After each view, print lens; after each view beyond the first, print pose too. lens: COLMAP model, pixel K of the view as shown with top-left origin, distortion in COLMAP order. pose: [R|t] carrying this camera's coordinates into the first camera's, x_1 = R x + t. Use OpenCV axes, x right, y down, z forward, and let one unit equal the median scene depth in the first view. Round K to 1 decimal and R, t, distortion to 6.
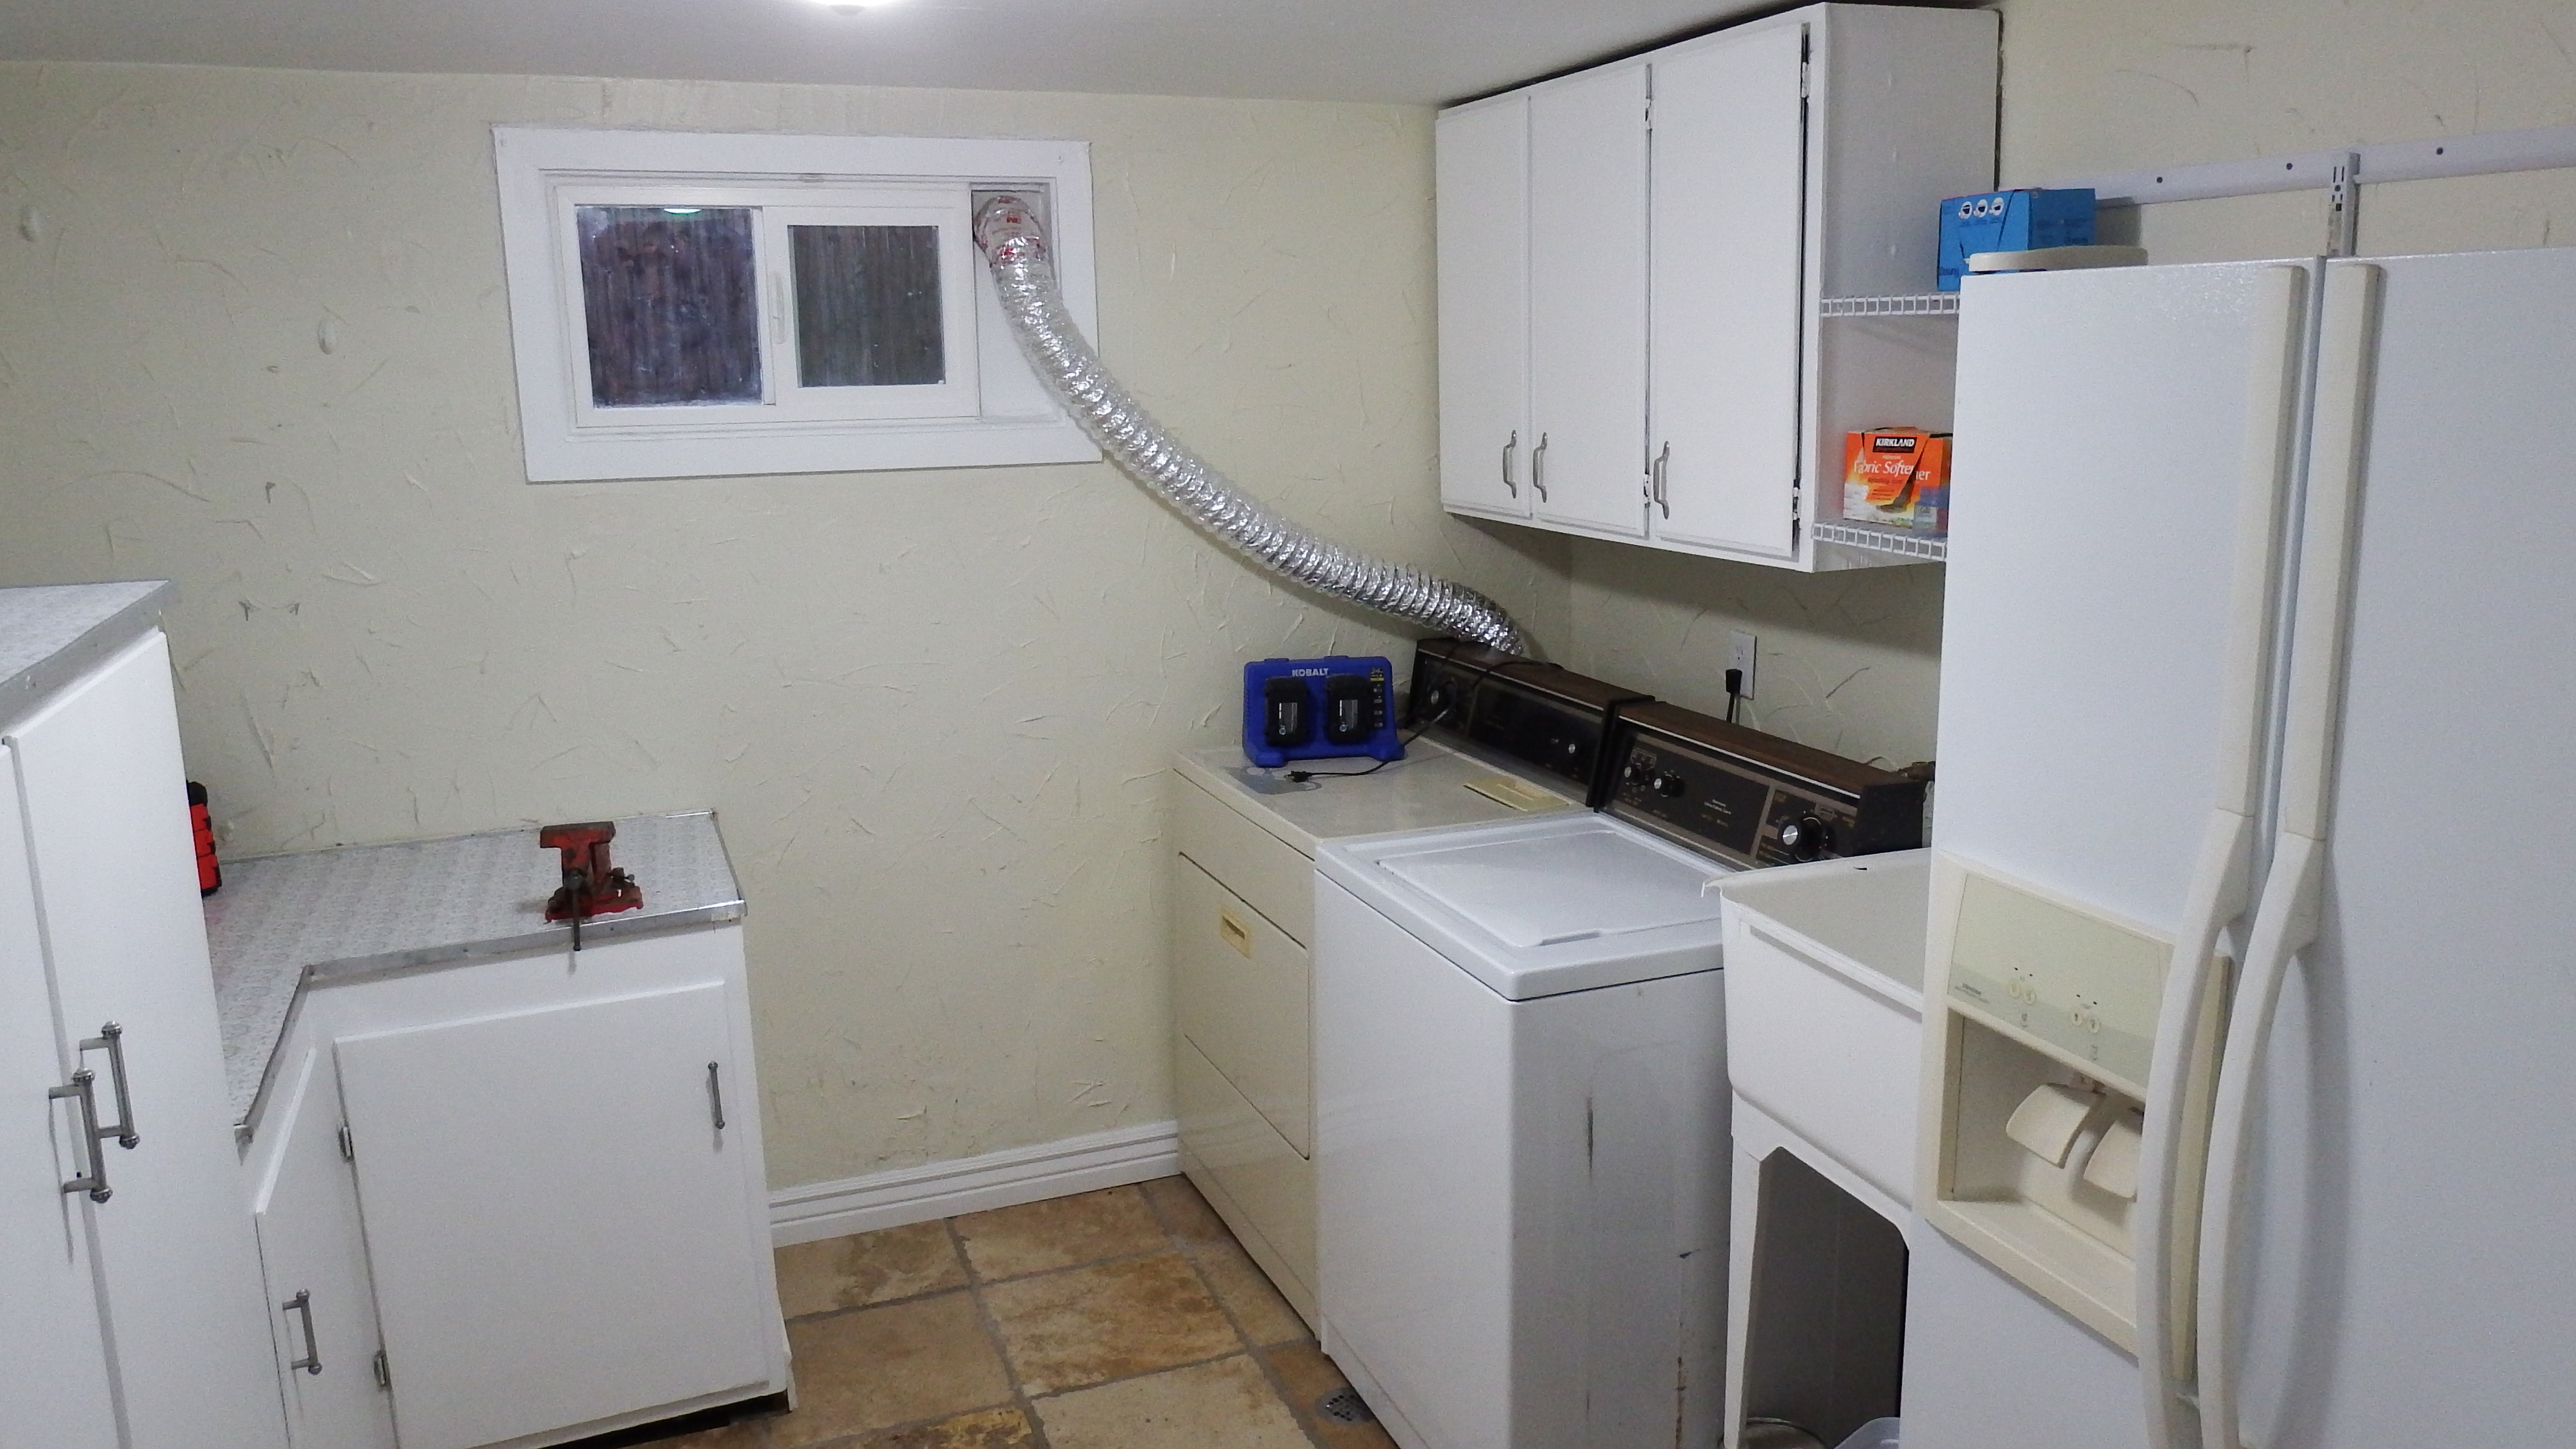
lens RADIAL K [[1851.2, 0, 1295.0], [0, 1851.2, 715.8], [0, 0, 1]] dist [0.000391, -0.032356]
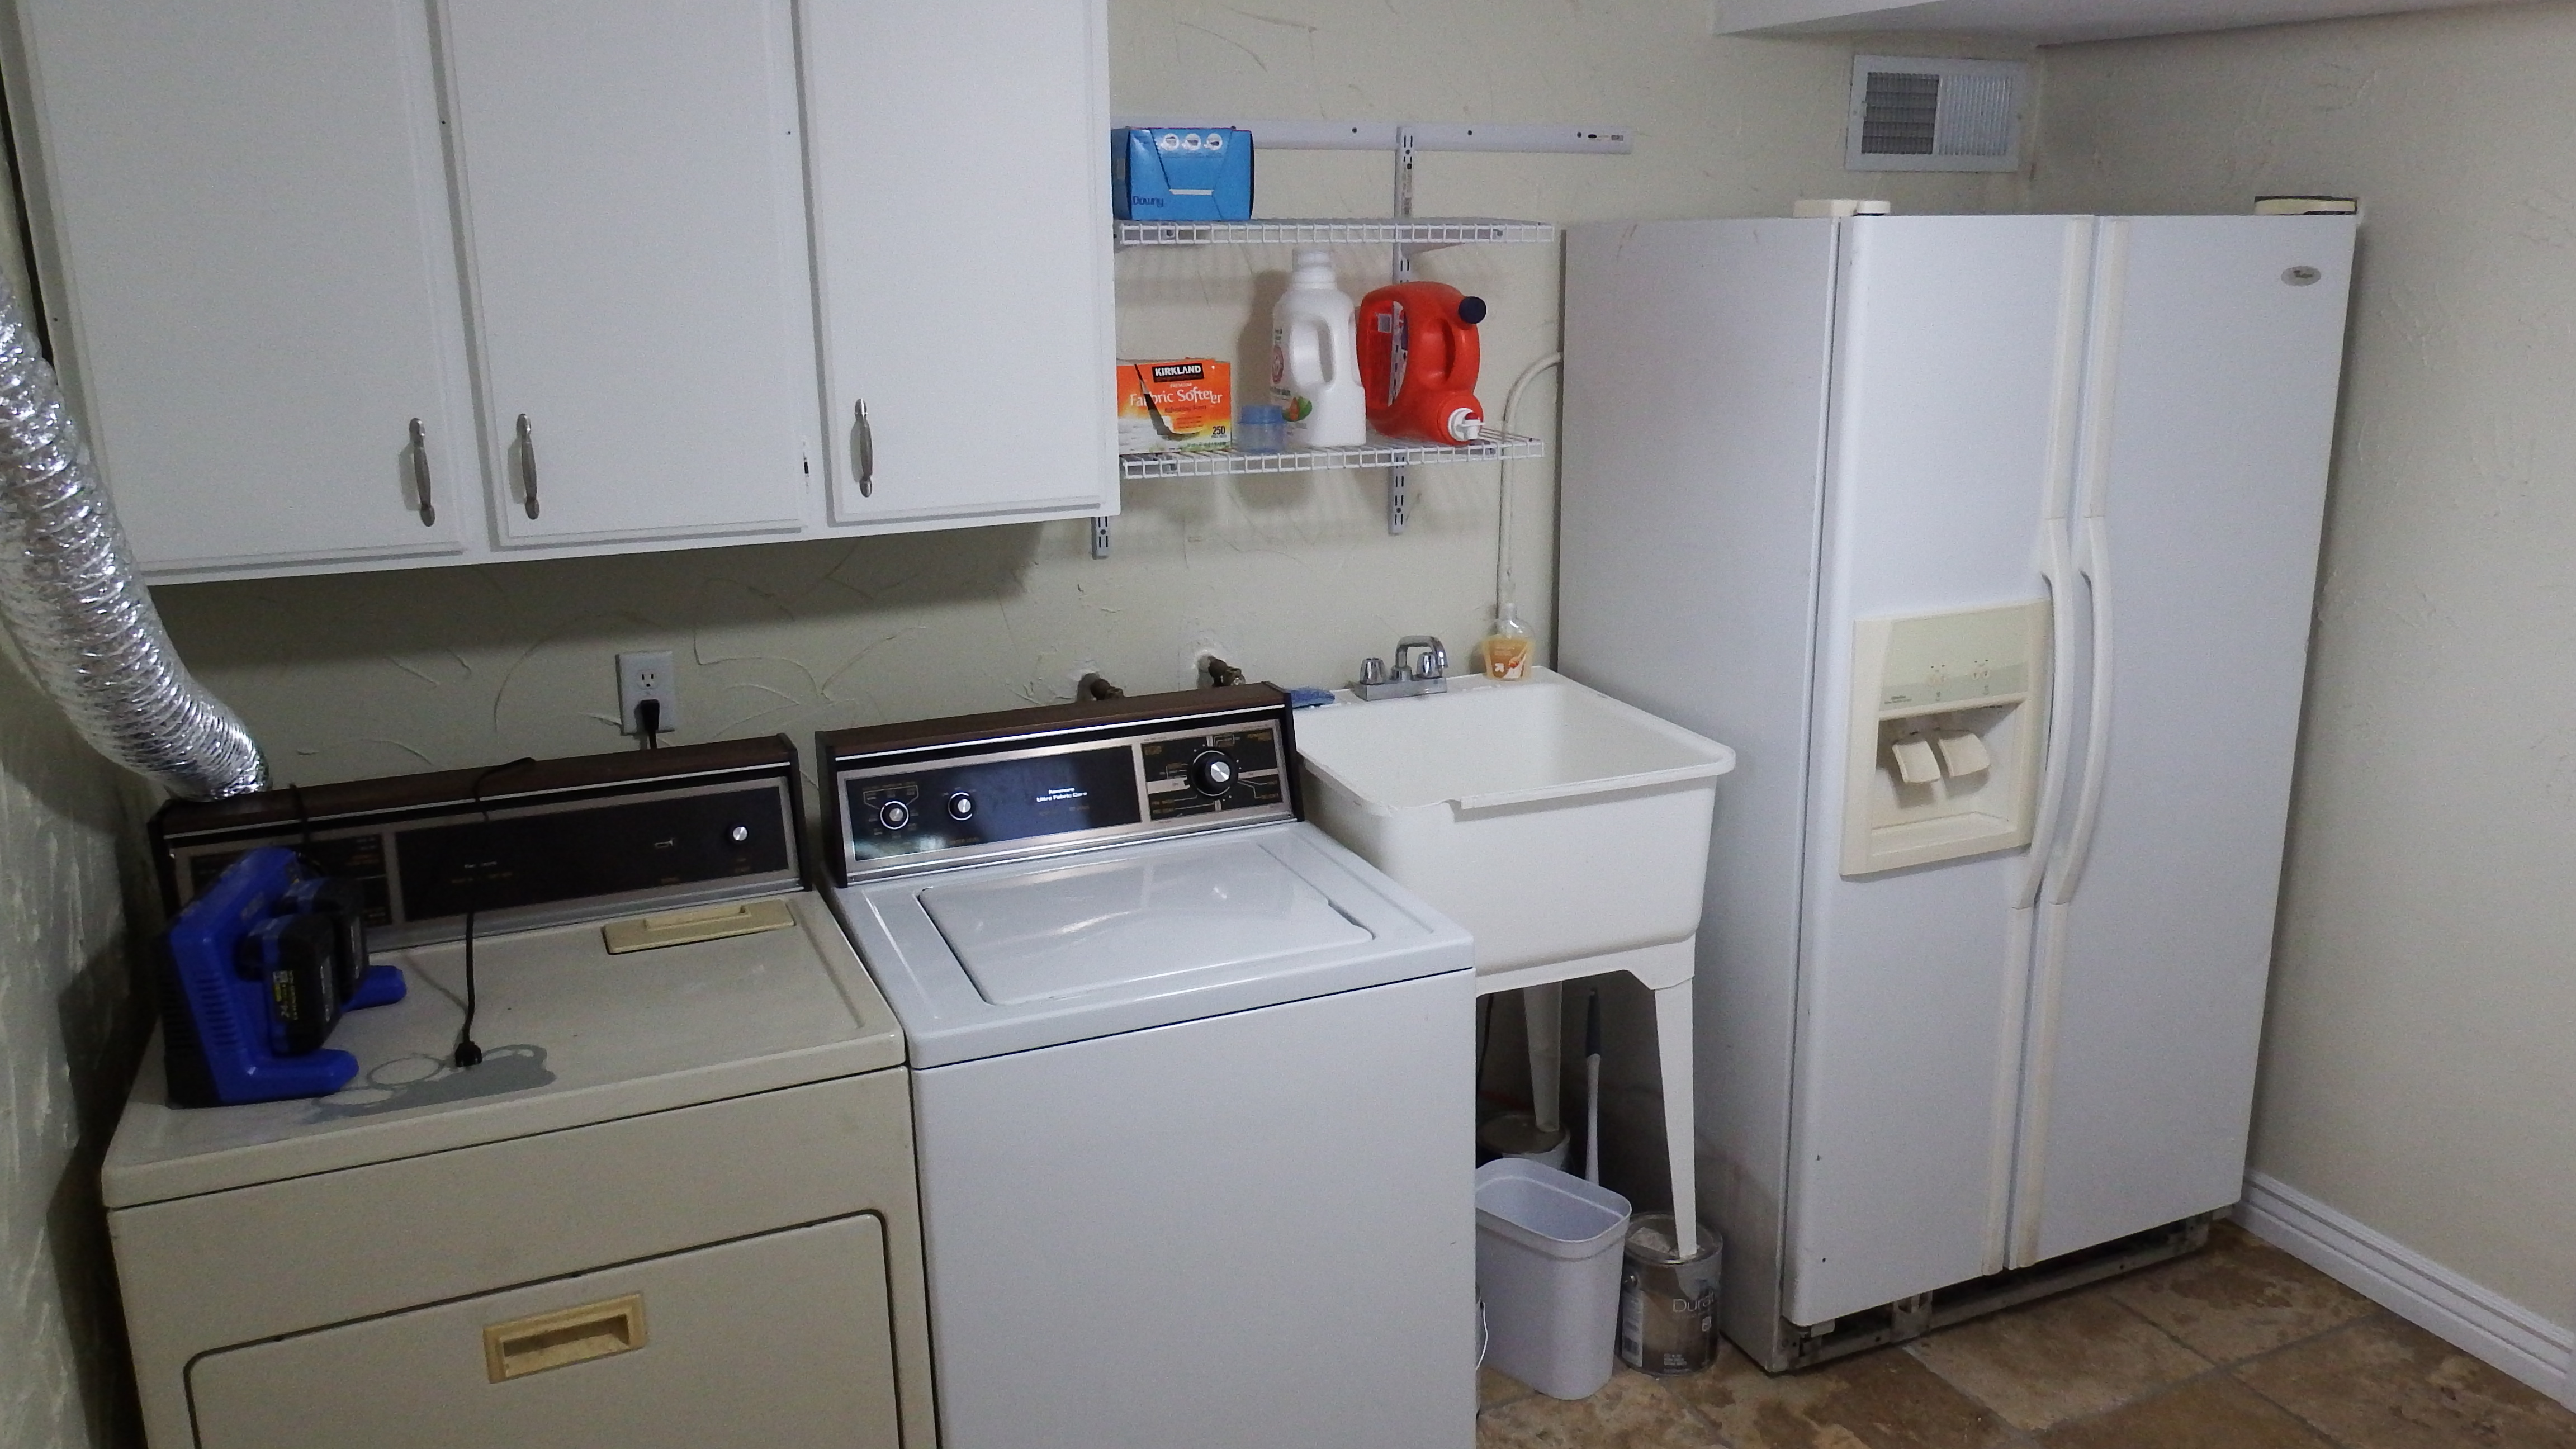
lens RADIAL K [[1851.2, 0, 1297.5], [0, 1851.2, 730.2], [0, 0, 1]] dist [0.000391, -0.032356]
pose [[-0.041718, -0.238153, 0.970331, -0.709360], [0.209303, 0.947545, 0.241559, -0.192344], [-0.976961, 0.213171, 0.010316, 0.968420]]
